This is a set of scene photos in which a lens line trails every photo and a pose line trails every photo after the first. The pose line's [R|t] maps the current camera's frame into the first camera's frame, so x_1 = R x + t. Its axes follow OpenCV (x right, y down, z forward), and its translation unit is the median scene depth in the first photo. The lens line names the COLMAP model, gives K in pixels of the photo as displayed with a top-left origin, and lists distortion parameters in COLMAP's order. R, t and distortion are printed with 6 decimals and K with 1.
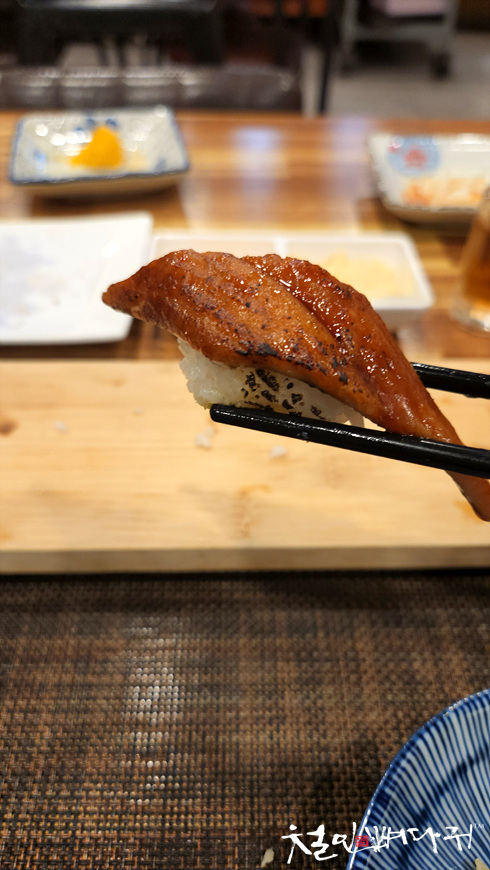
lens RADIAL K [[637.2, 0, 243.1], [0, 637.2, 438.7], [0, 0, 1]] dist [-0.002016, -0.032039]
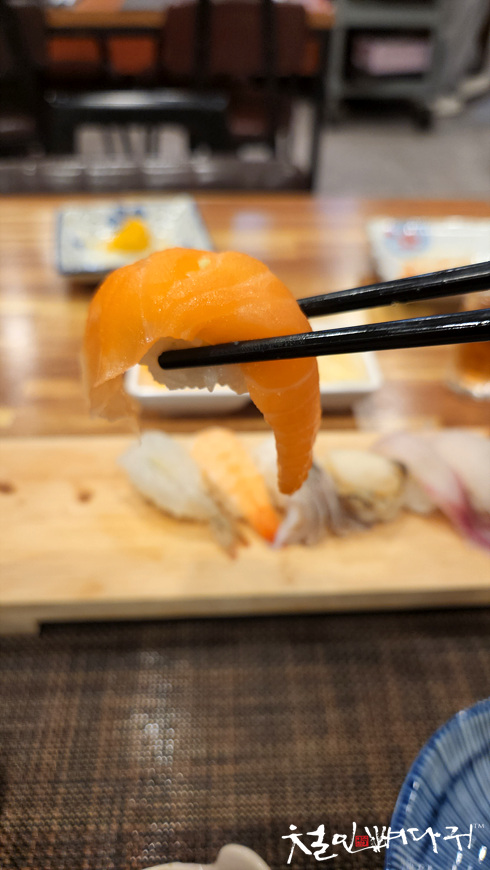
lens RADIAL K [[626.7, 0, 246.8], [0, 626.7, 447.9], [0, 0, 1]] dist [0.005464, -0.028198]
pose [[0.999704, -0.021105, 0.012081, -0.091885], [0.021610, 0.998829, -0.043286, -0.060729], [-0.011154, 0.043534, 0.998990, -0.241032]]
